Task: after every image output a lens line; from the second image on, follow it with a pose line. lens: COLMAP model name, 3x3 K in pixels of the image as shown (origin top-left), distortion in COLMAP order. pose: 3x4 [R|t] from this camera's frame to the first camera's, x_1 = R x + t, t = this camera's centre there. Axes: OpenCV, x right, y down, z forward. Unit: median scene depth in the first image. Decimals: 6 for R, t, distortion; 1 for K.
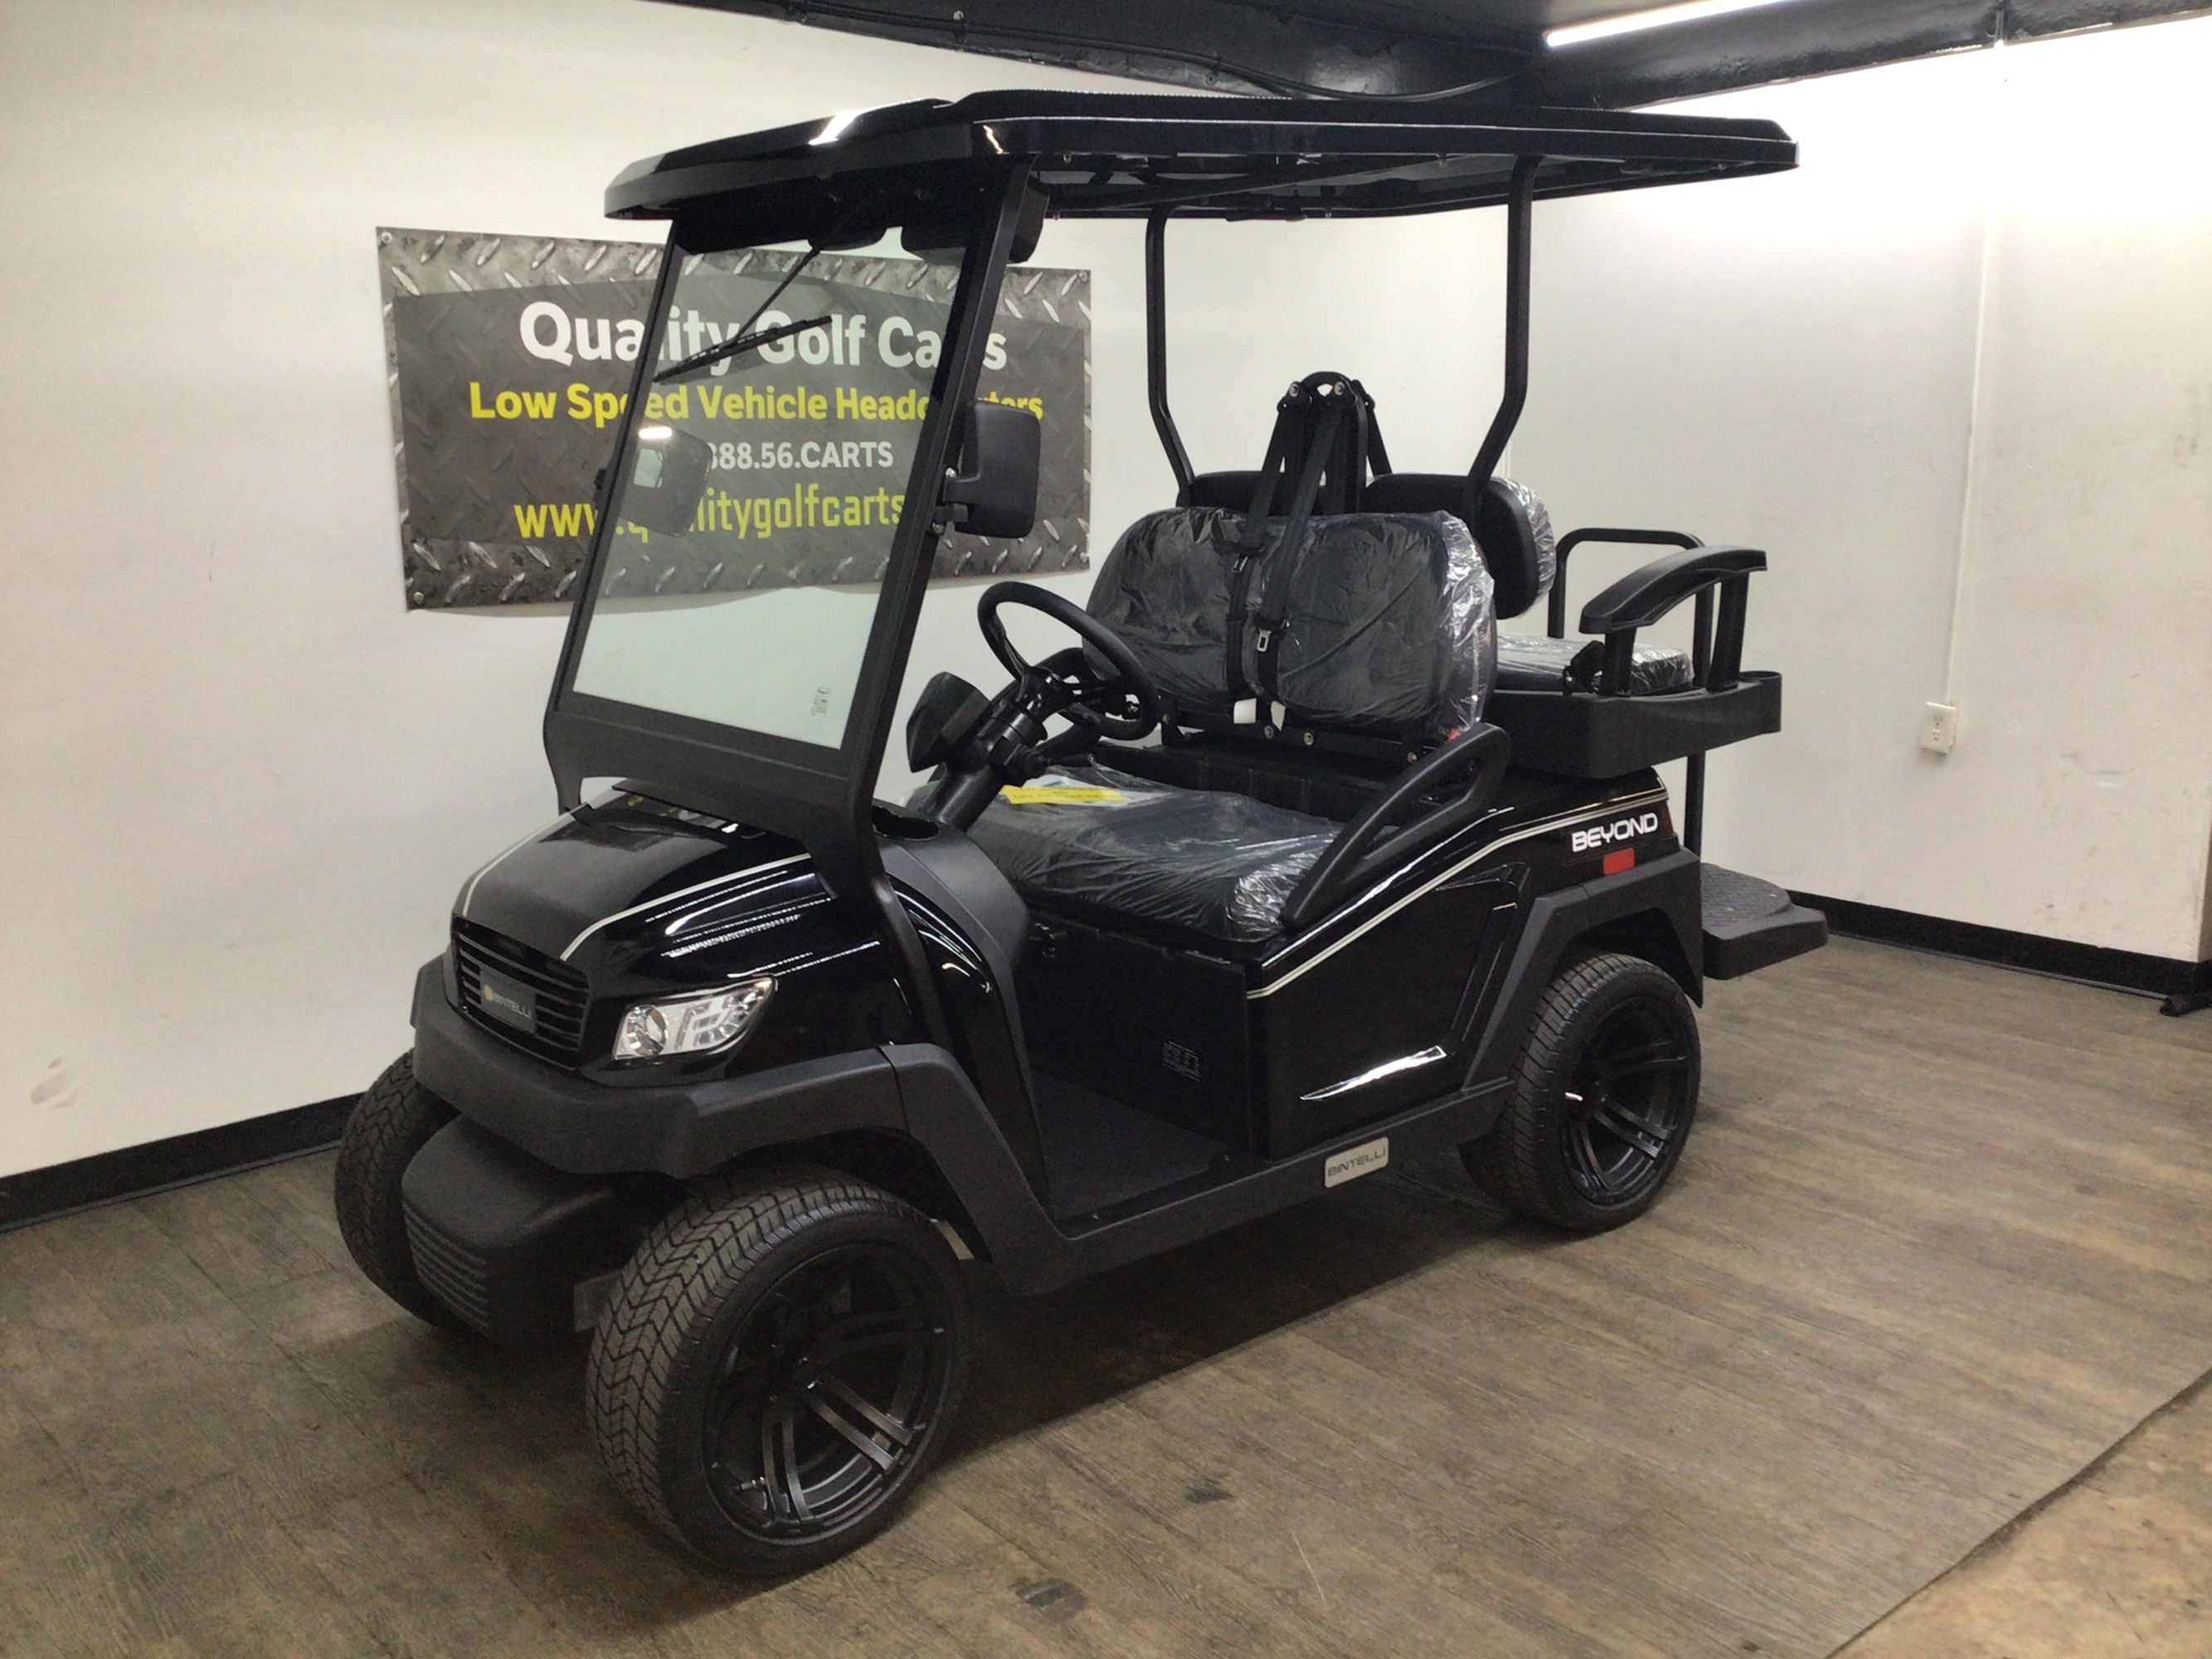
lens RADIAL K [[1911.6, 0, 1107.7], [0, 1911.6, 838.7], [0, 0, 1]] dist [0.068416, -0.092756]
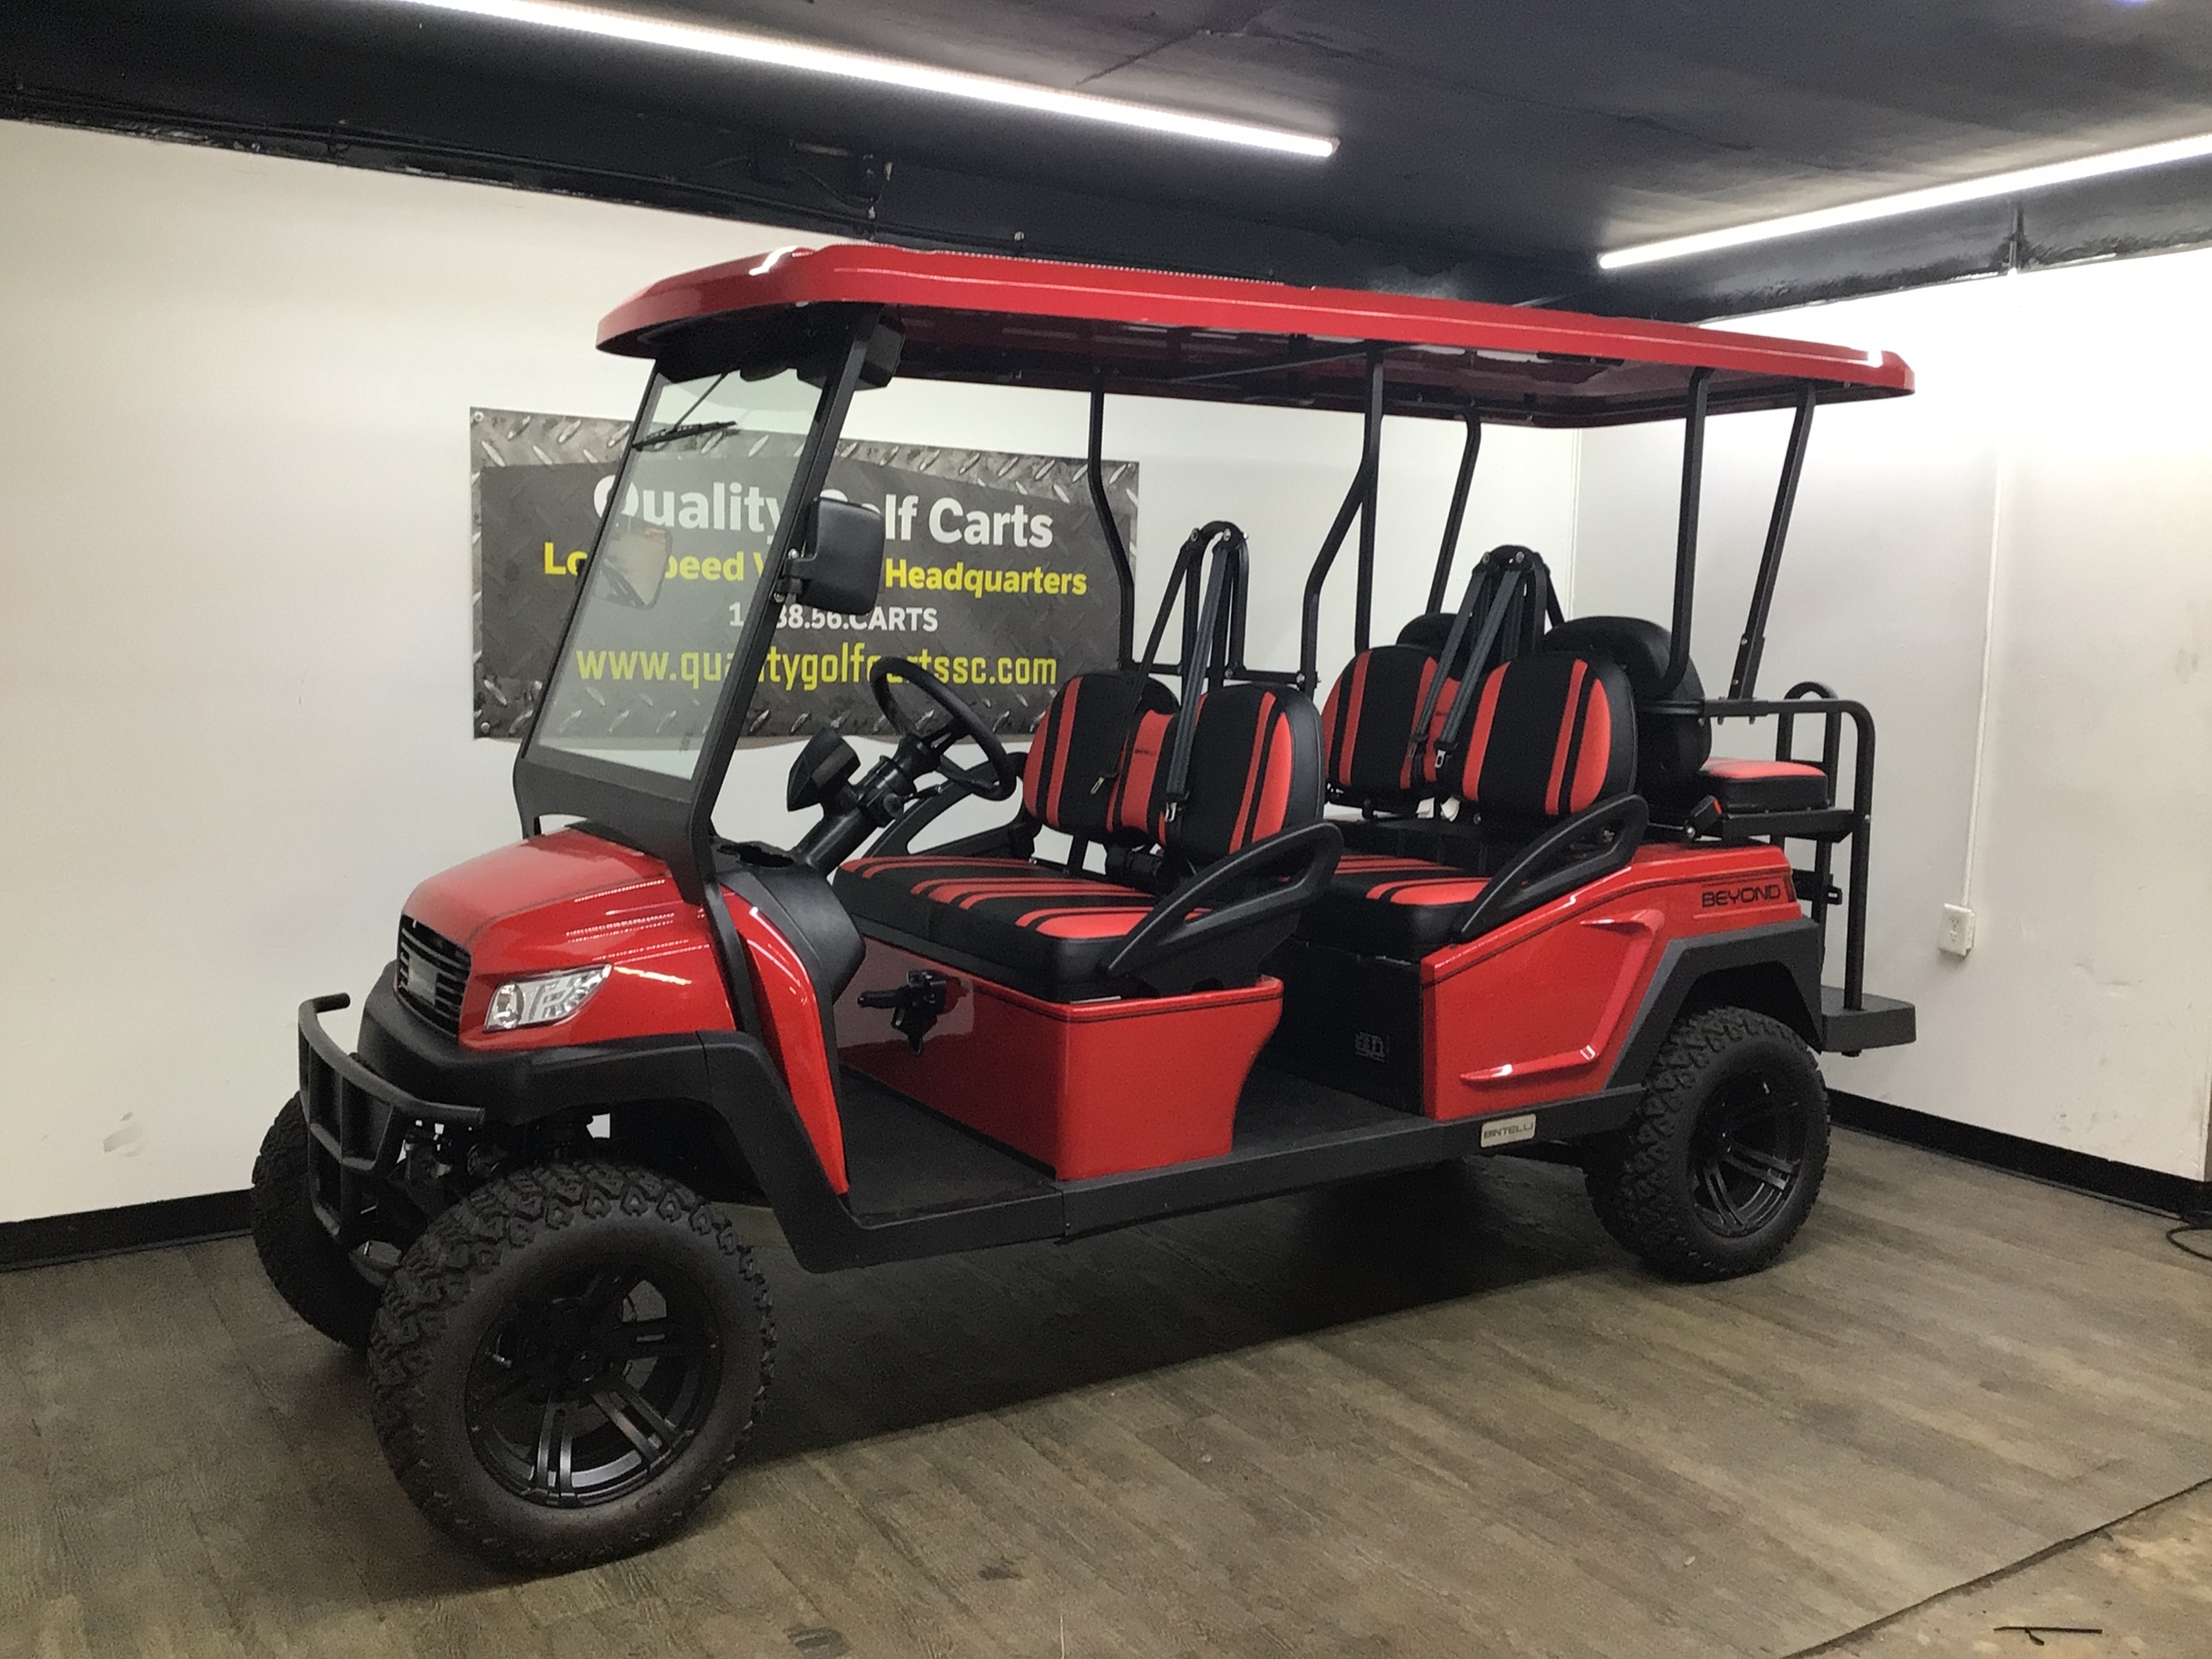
lens RADIAL K [[1911.6, 0, 1117.4], [0, 1911.6, 842.9], [0, 0, 1]] dist [0.068416, -0.092756]
pose [[0.990705, 0.052325, -0.125562, 0.158734], [-0.063488, 0.994217, -0.086611, 0.016589], [0.120304, 0.093778, 0.988298, -0.065489]]
